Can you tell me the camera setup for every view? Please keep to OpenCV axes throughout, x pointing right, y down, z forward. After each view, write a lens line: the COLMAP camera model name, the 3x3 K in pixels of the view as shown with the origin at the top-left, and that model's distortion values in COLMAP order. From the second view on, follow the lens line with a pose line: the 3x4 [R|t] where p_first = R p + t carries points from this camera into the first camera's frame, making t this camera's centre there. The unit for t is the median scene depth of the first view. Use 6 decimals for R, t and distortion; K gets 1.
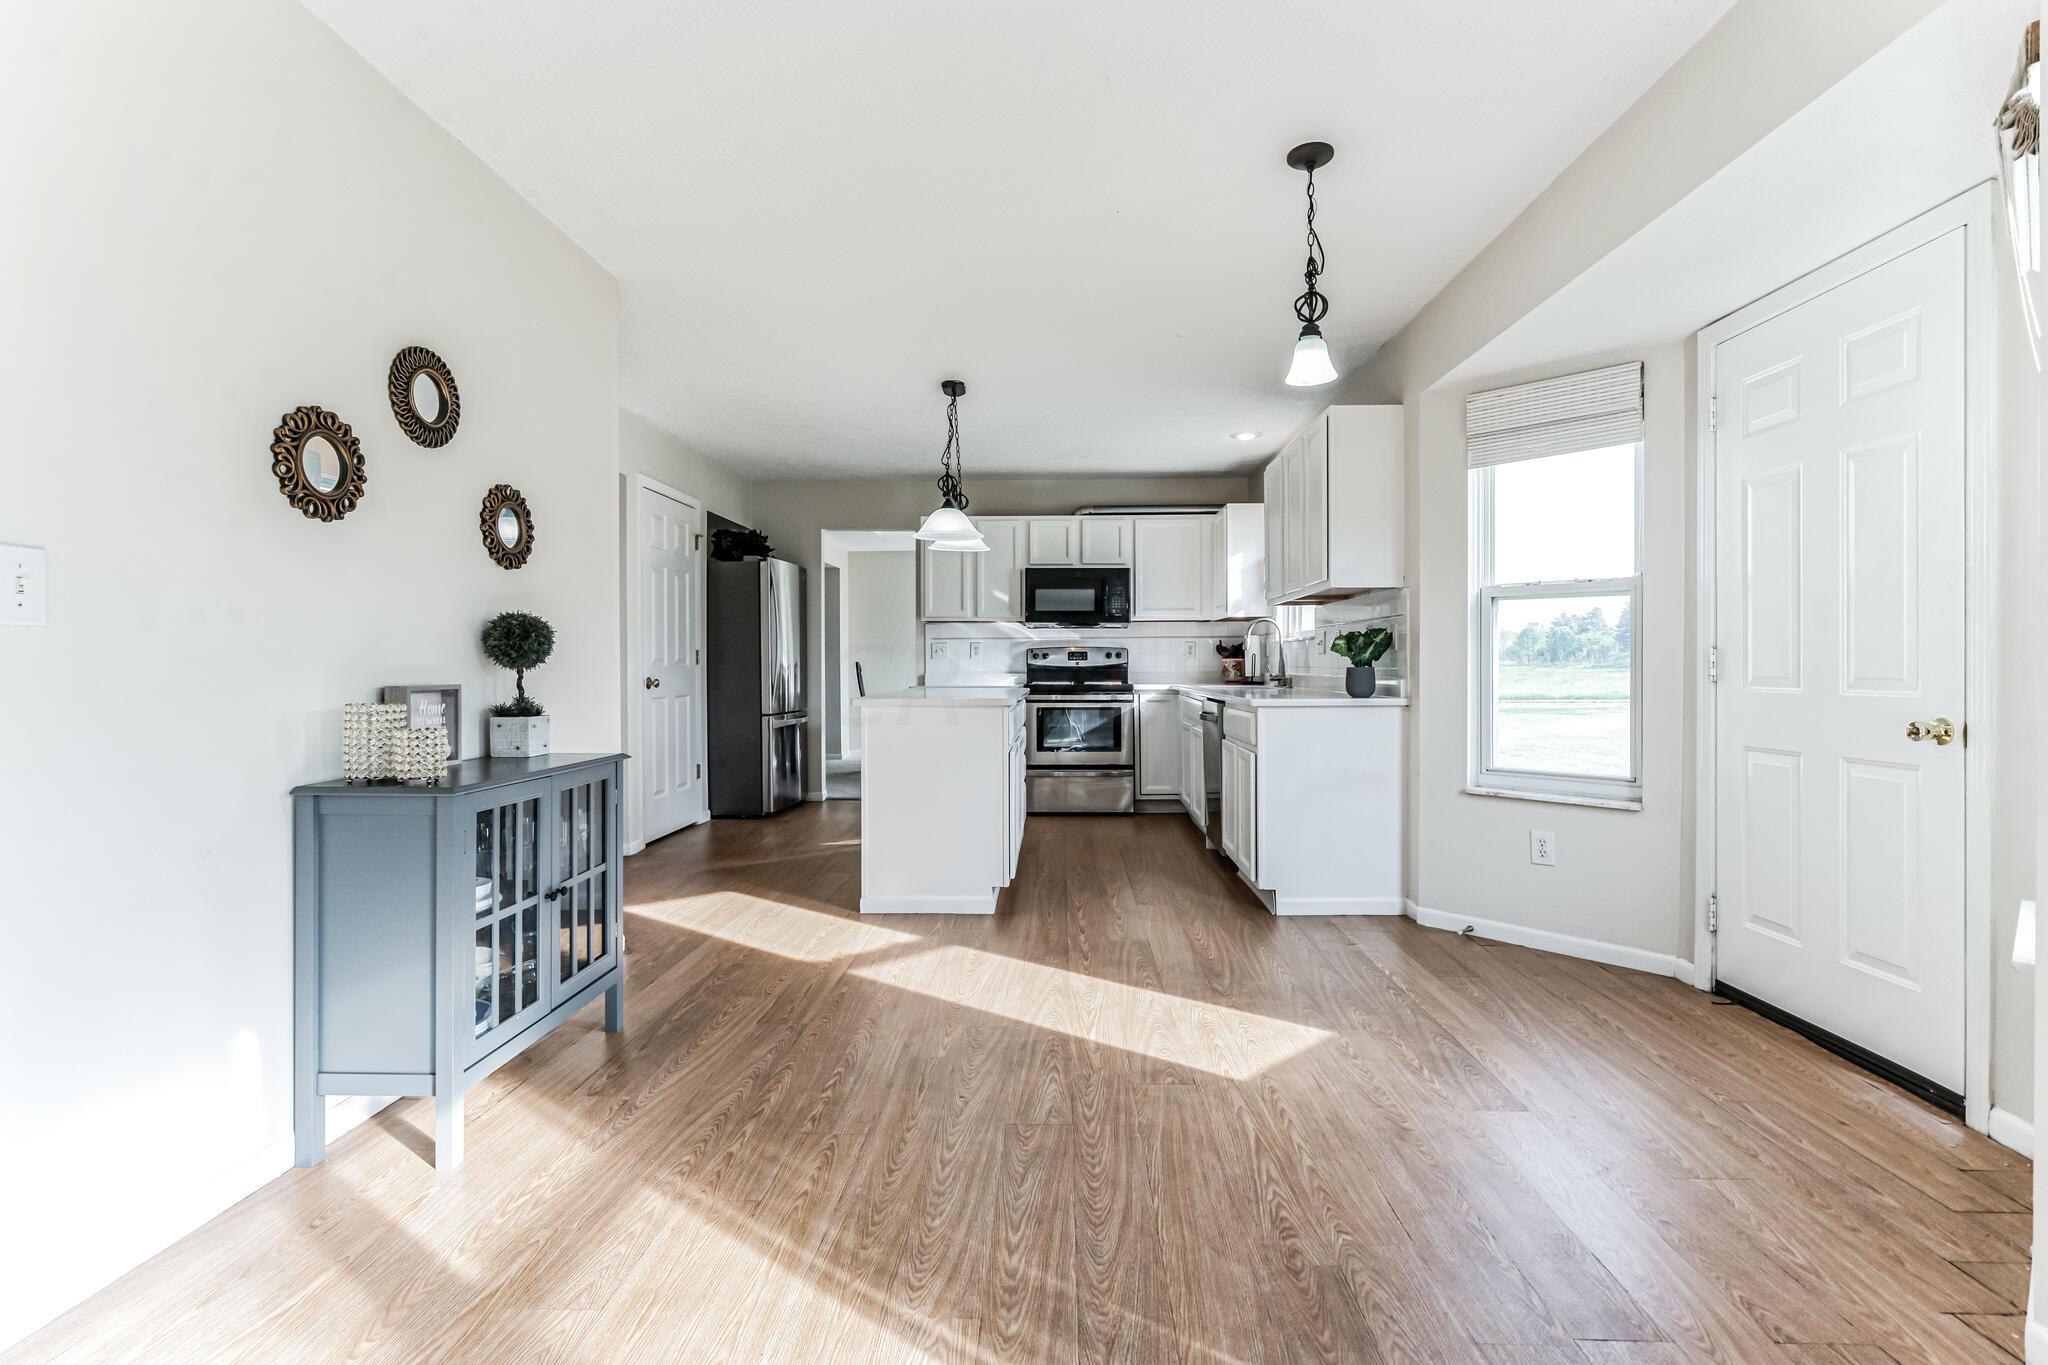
lens RADIAL K [[946.5, 0, 1031.9], [0, 946.5, 657.2], [0, 0, 1]] dist [-0.001402, -0.000349]
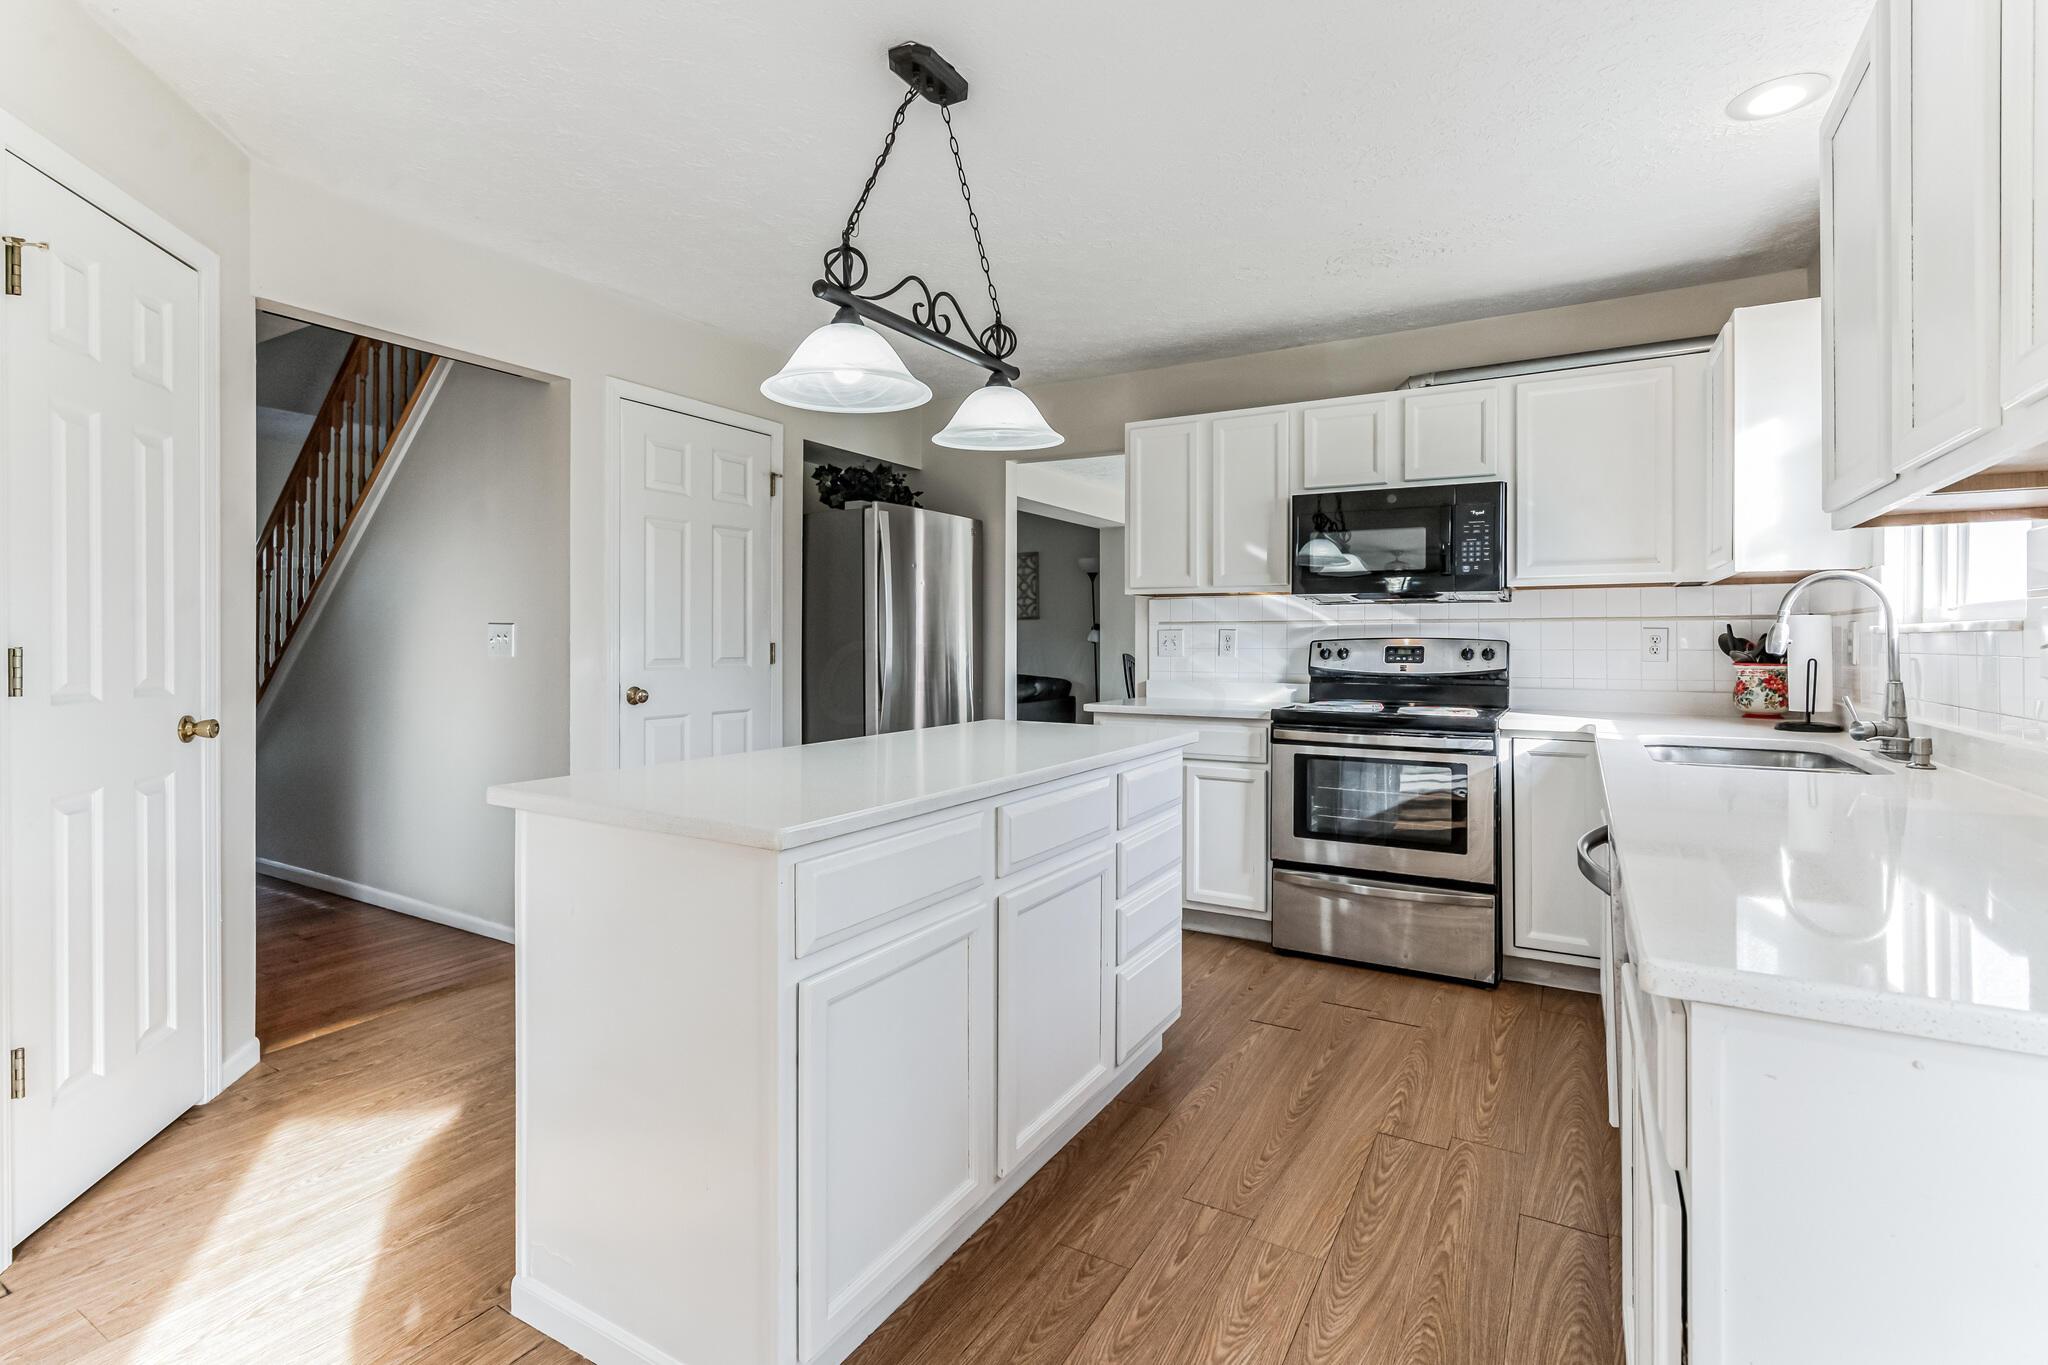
lens RADIAL K [[946.5, 0, 1031.9], [0, 946.5, 657.2], [0, 0, 1]] dist [-0.001402, -0.000349]
pose [[0.880454, 0.013902, -0.473927, 0.121502], [-0.001182, 0.999631, 0.027129, -0.014718], [0.474130, -0.023326, 0.880146, 0.442237]]
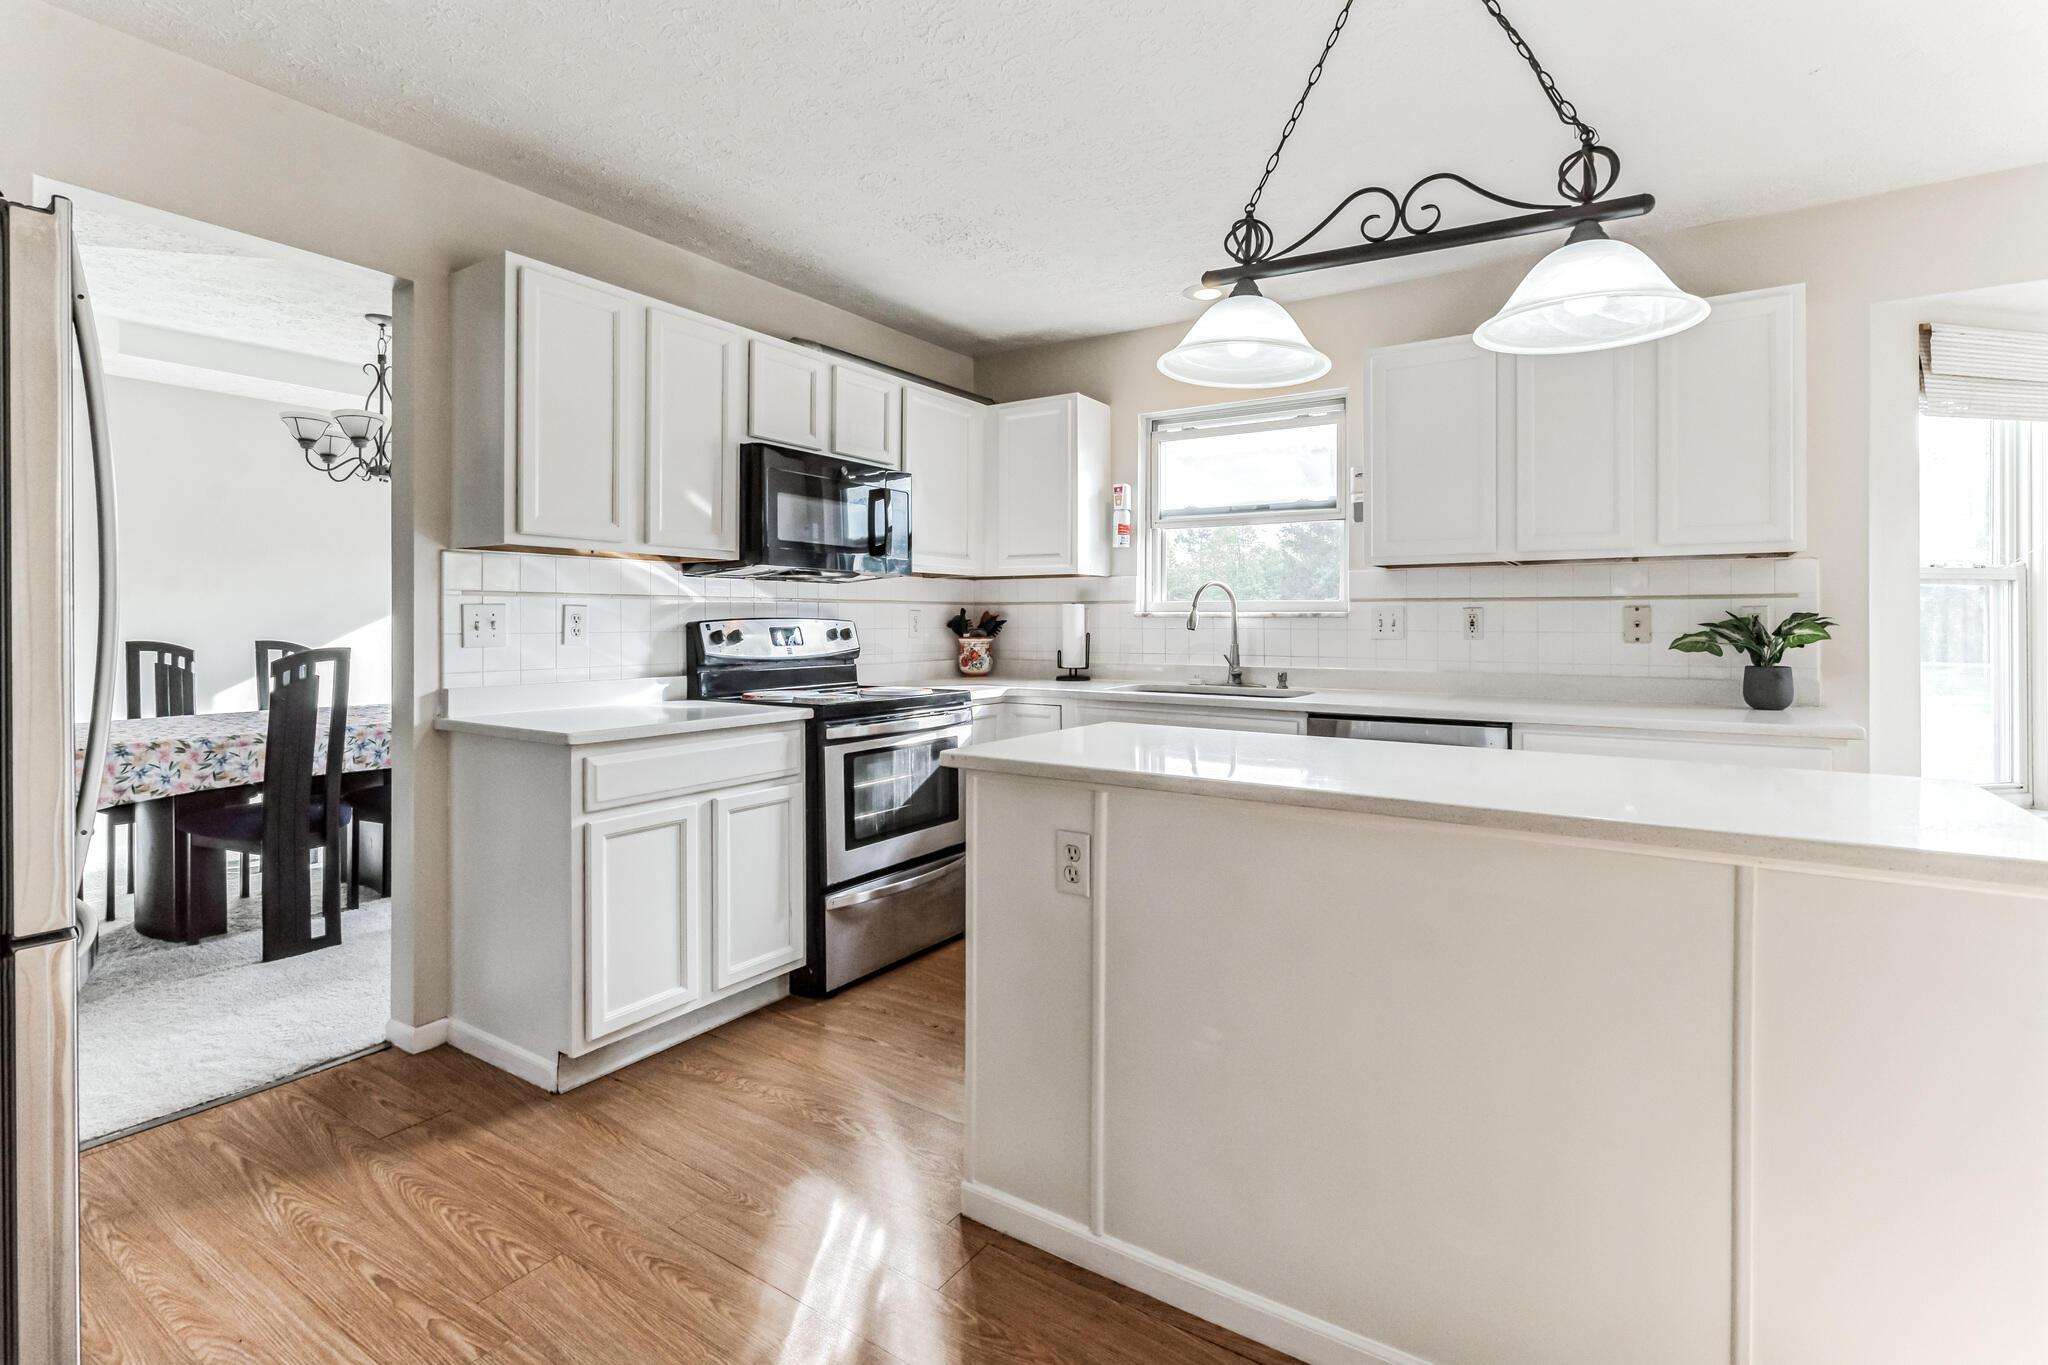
lens RADIAL K [[946.5, 0, 1031.9], [0, 946.5, 657.2], [0, 0, 1]] dist [-0.001402, -0.000349]
pose [[0.515713, -0.028243, 0.856296, -0.322722], [-0.008726, 0.999232, 0.038212, -0.010921], [-0.856717, -0.027178, 0.515070, 0.660998]]
